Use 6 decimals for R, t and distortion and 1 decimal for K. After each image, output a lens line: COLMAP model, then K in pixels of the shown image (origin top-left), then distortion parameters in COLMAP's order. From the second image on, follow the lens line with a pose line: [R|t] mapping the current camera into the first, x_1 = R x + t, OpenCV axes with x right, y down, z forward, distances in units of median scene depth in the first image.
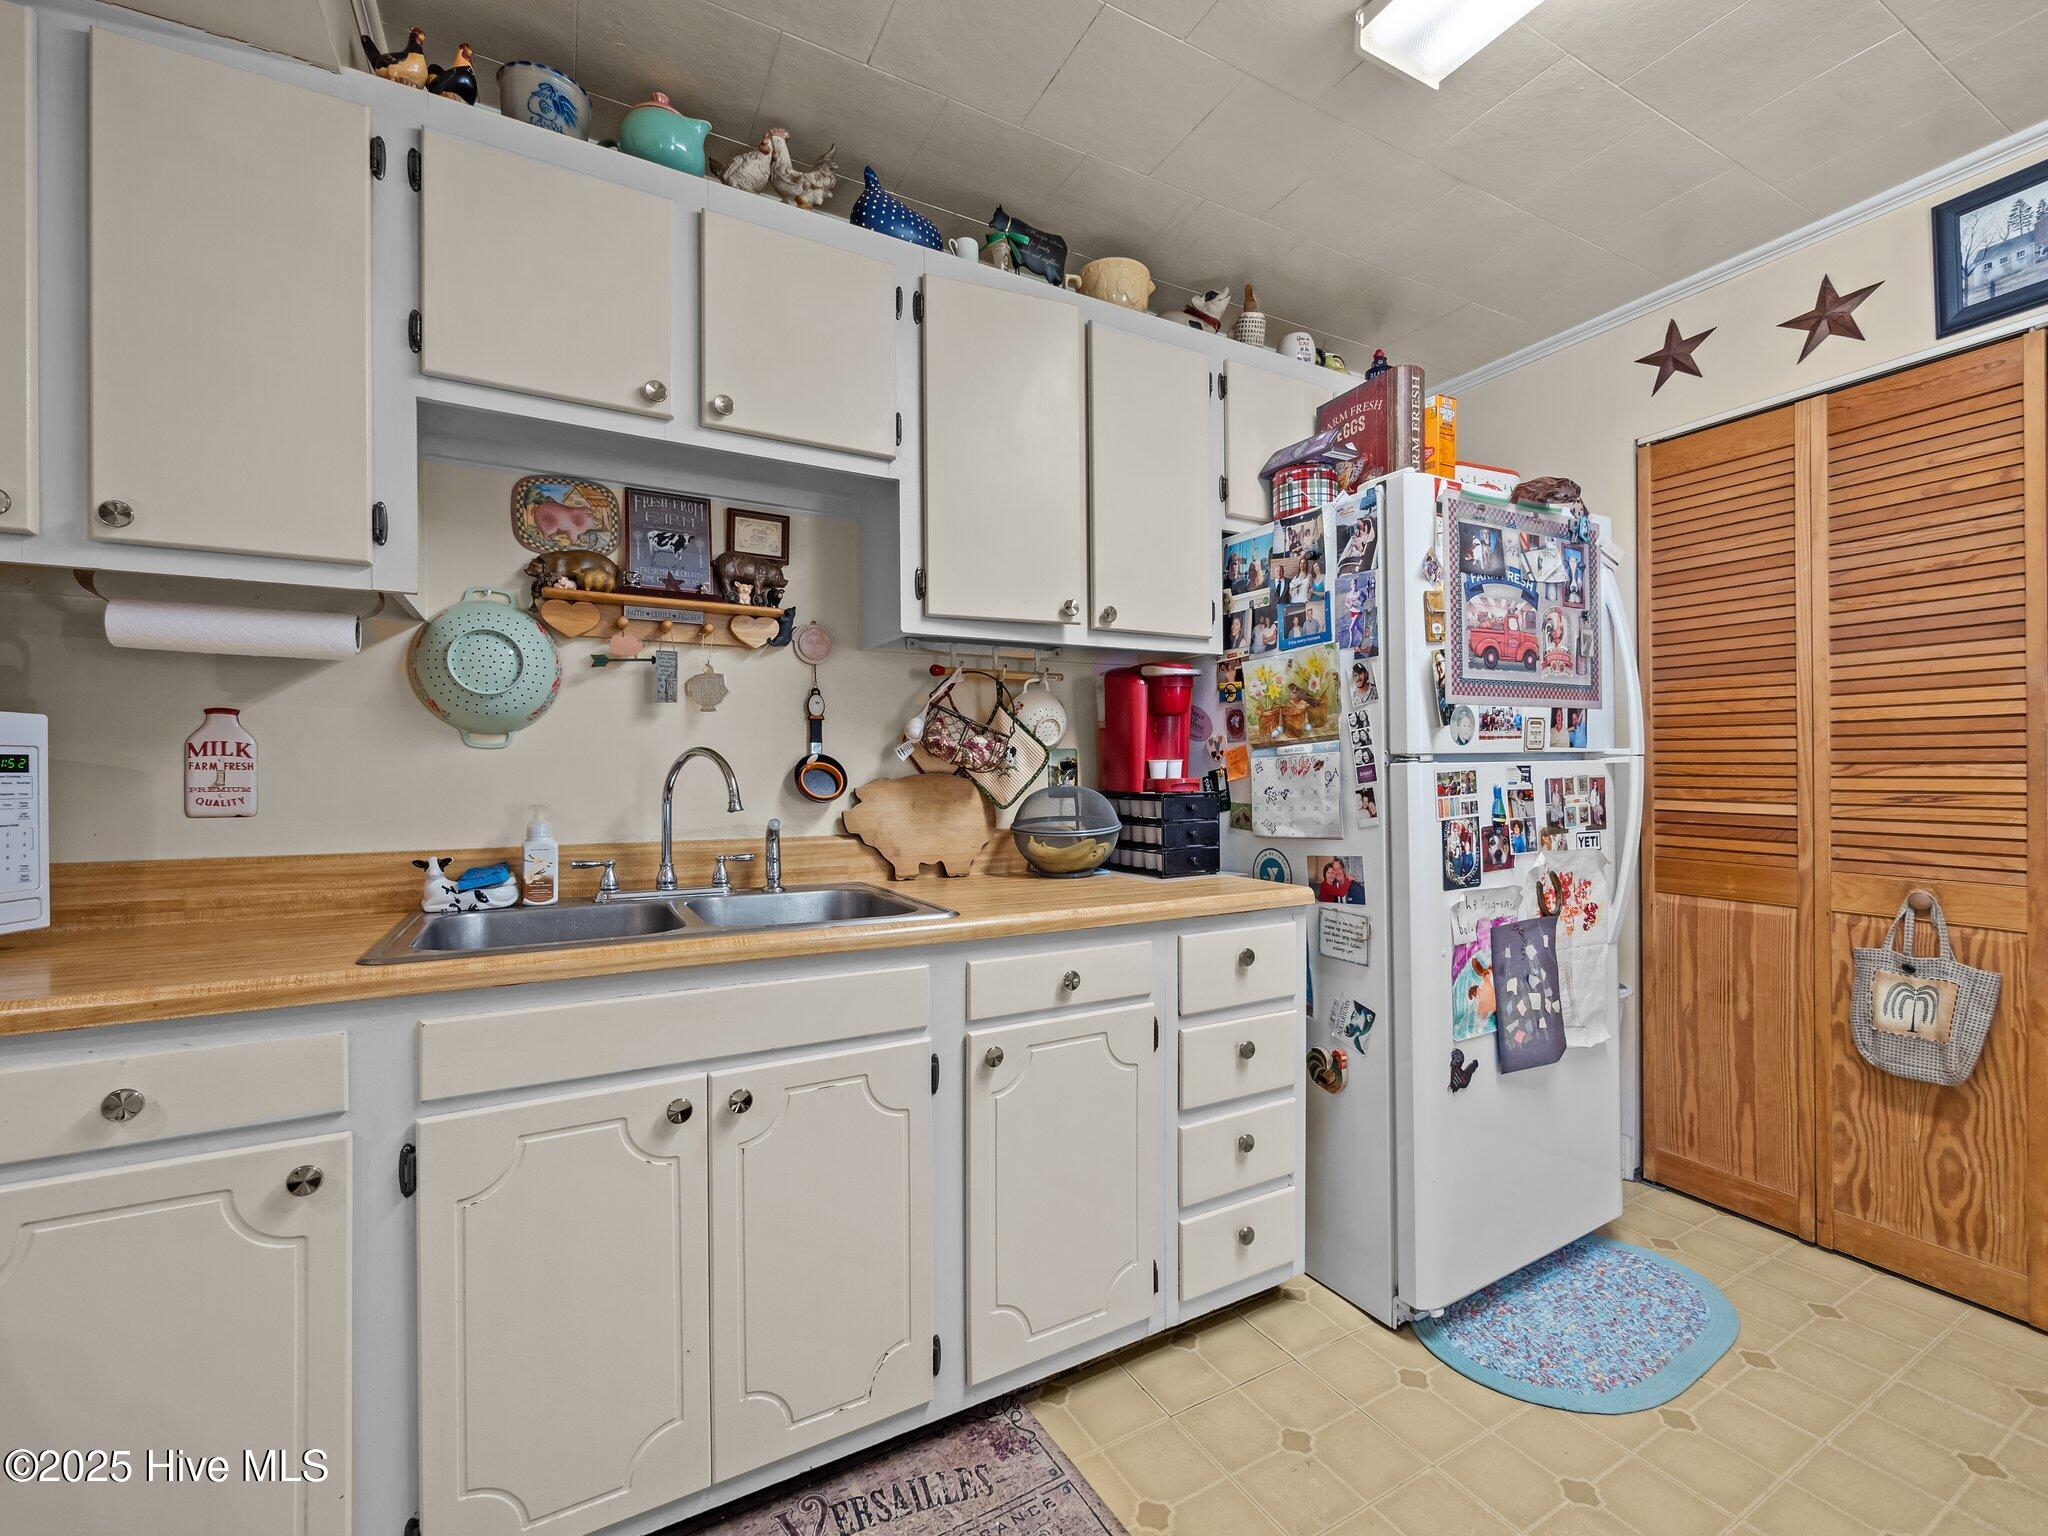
lens RADIAL K [[878.2, 0, 1031.8], [0, 878.2, 771.5], [0, 0, 1]] dist [-0.005014, -0.000962]
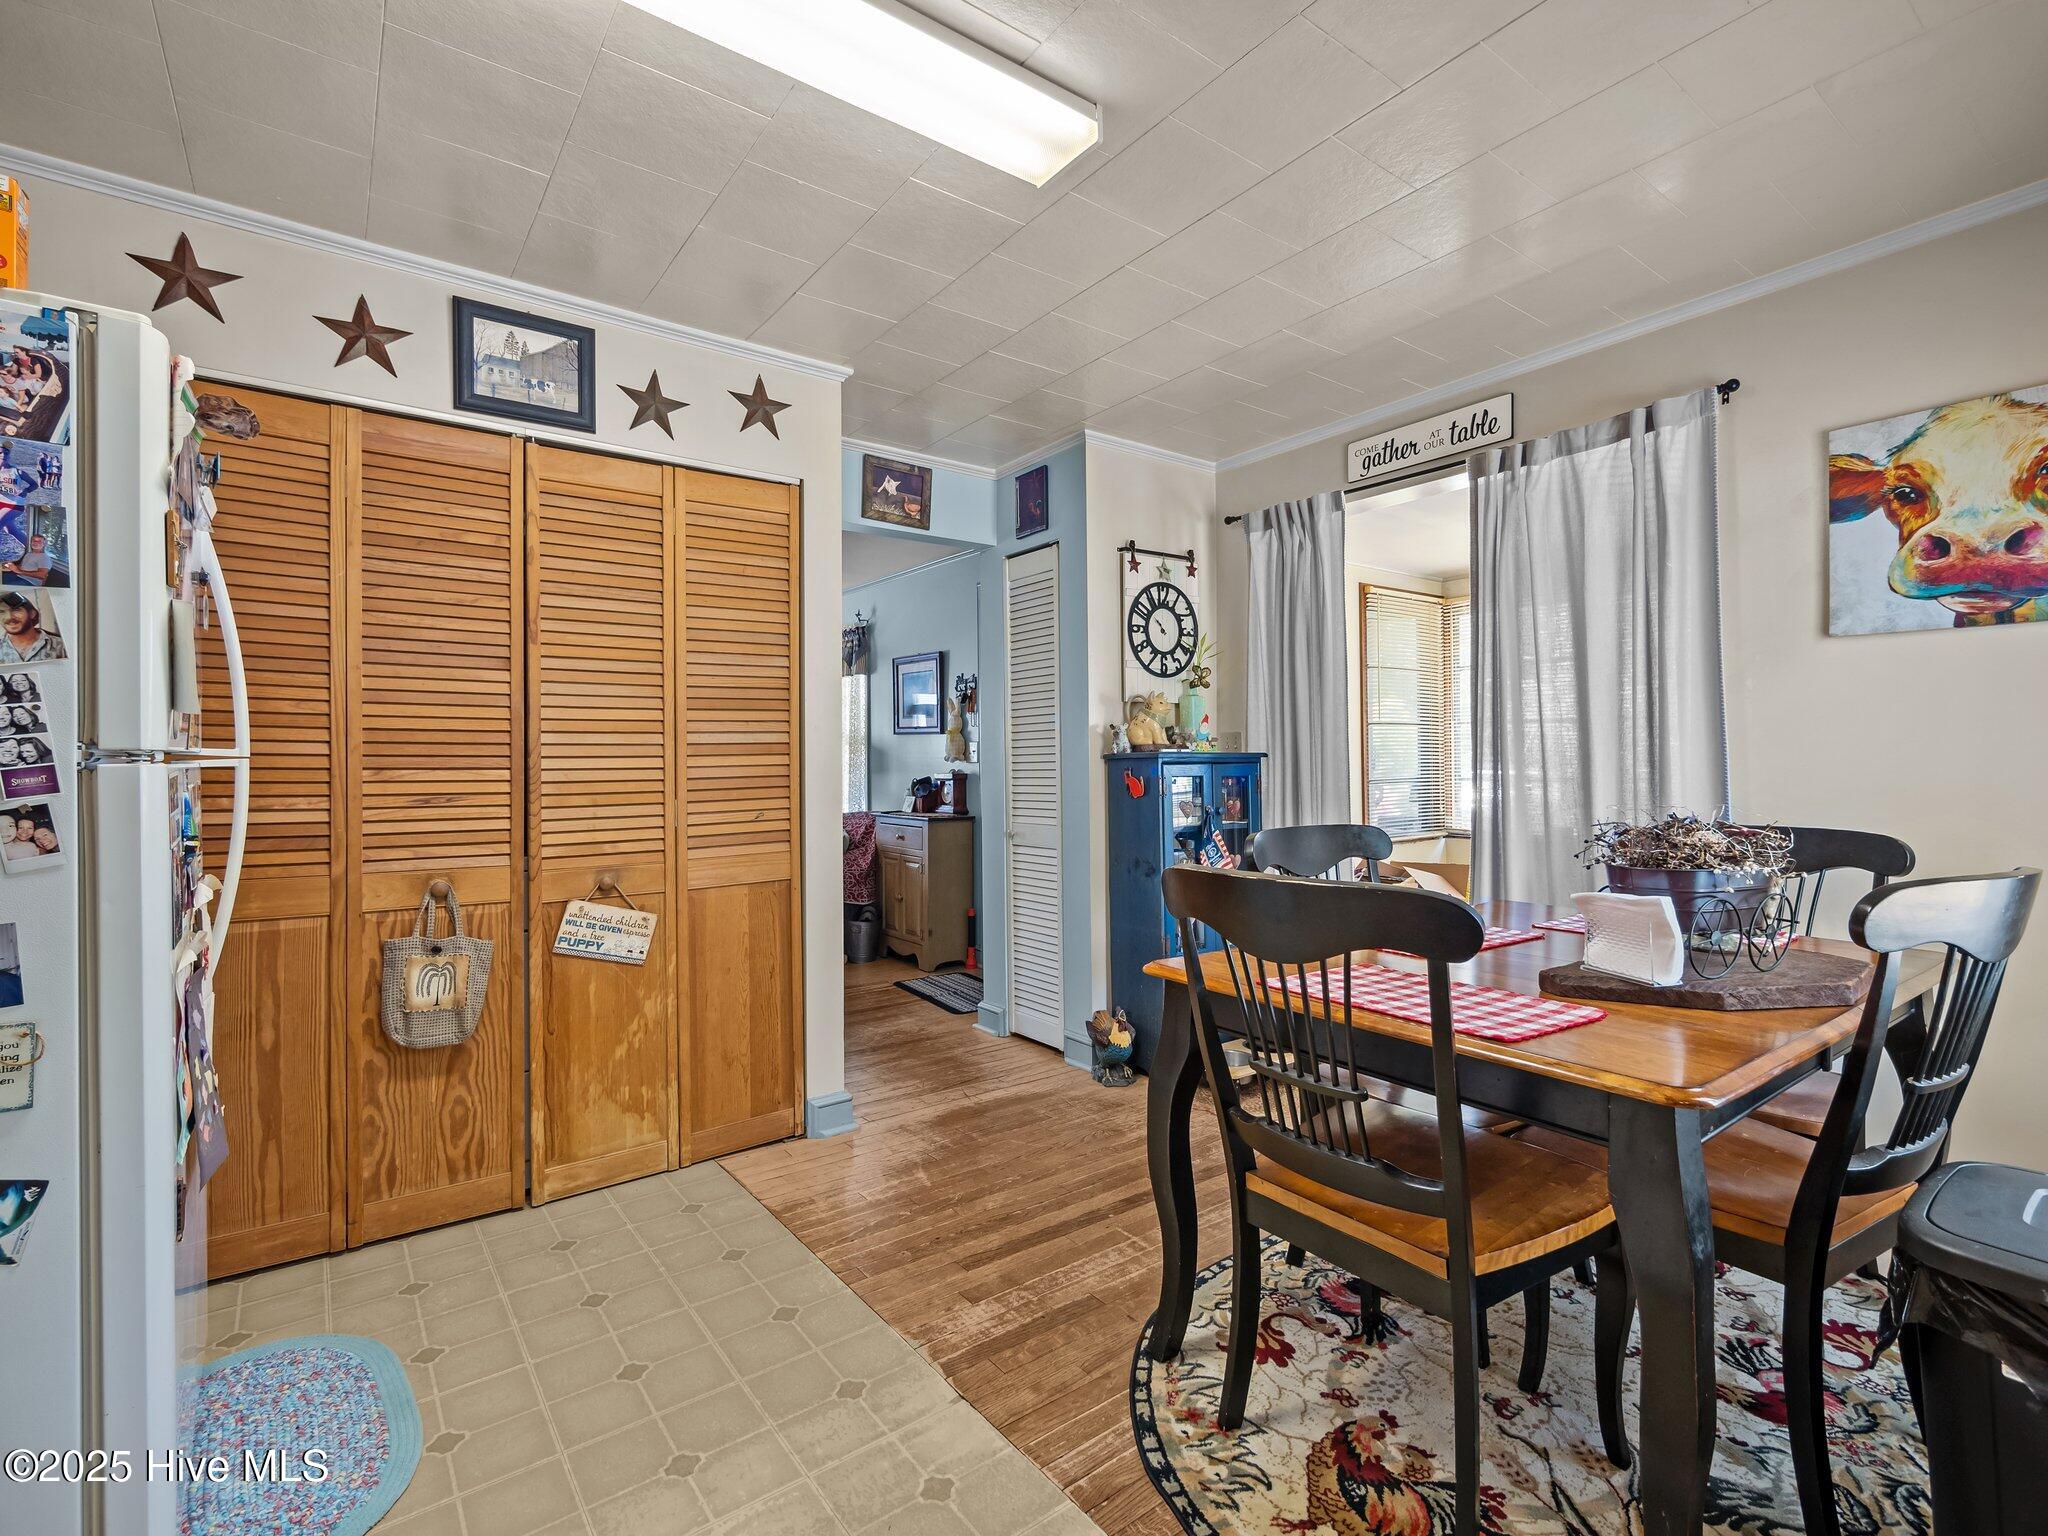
lens RADIAL K [[967.9, 0, 1028.6], [0, 967.9, 758.8], [0, 0, 1]] dist [0.019554, 0.000200]
pose [[-0.139055, 0.016768, 0.990143, -0.347500], [0.006937, 0.999849, -0.015958, 0.002793], [-0.990260, 0.004650, -0.139151, 0.395452]]
